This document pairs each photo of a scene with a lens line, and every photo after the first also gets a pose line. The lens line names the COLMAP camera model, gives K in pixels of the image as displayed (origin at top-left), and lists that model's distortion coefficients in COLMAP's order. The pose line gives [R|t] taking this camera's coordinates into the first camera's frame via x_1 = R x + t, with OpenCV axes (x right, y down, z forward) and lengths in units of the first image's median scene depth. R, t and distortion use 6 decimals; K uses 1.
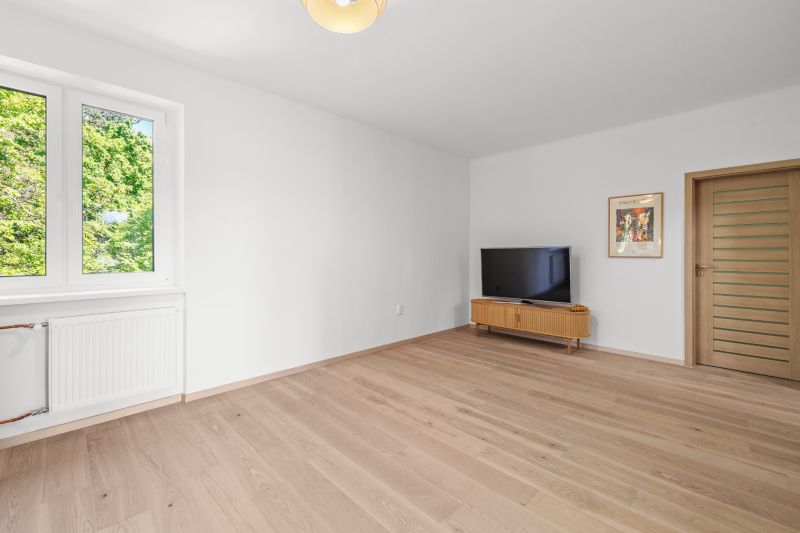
lens RADIAL K [[346.5, 0, 392.7], [0, 346.5, 256.2], [0, 0, 1]] dist [0.004429, 0.000839]
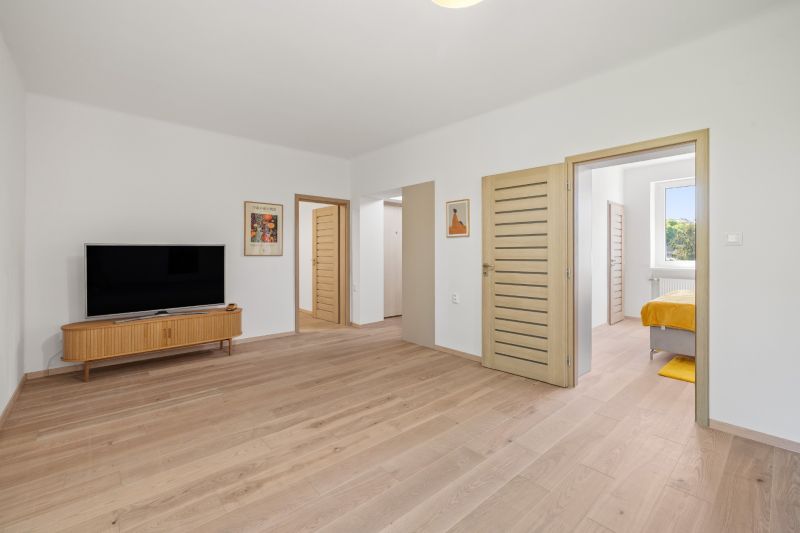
lens RADIAL K [[346.5, 0, 392.7], [0, 346.5, 256.2], [0, 0, 1]] dist [0.004429, 0.000839]
pose [[0.047396, -0.012282, 0.998801, -0.653117], [0.004624, 0.999916, 0.012076, -0.010028], [-0.998865, 0.004046, 0.047449, 0.708799]]
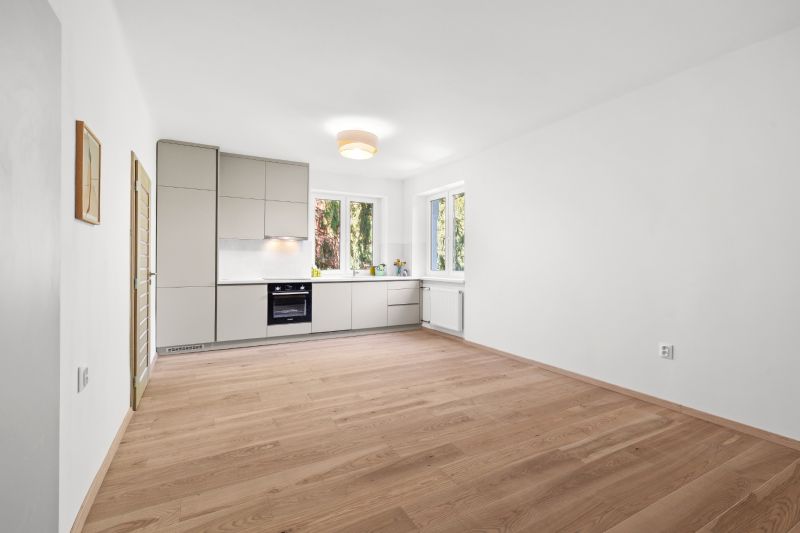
lens RADIAL K [[346.5, 0, 392.7], [0, 346.5, 256.2], [0, 0, 1]] dist [0.004429, 0.000839]
pose [[-0.270846, -0.017547, -0.962463, 1.186490], [-0.008379, 0.999839, -0.015870, 0.011462], [0.962586, 0.003766, -0.270949, 1.127178]]
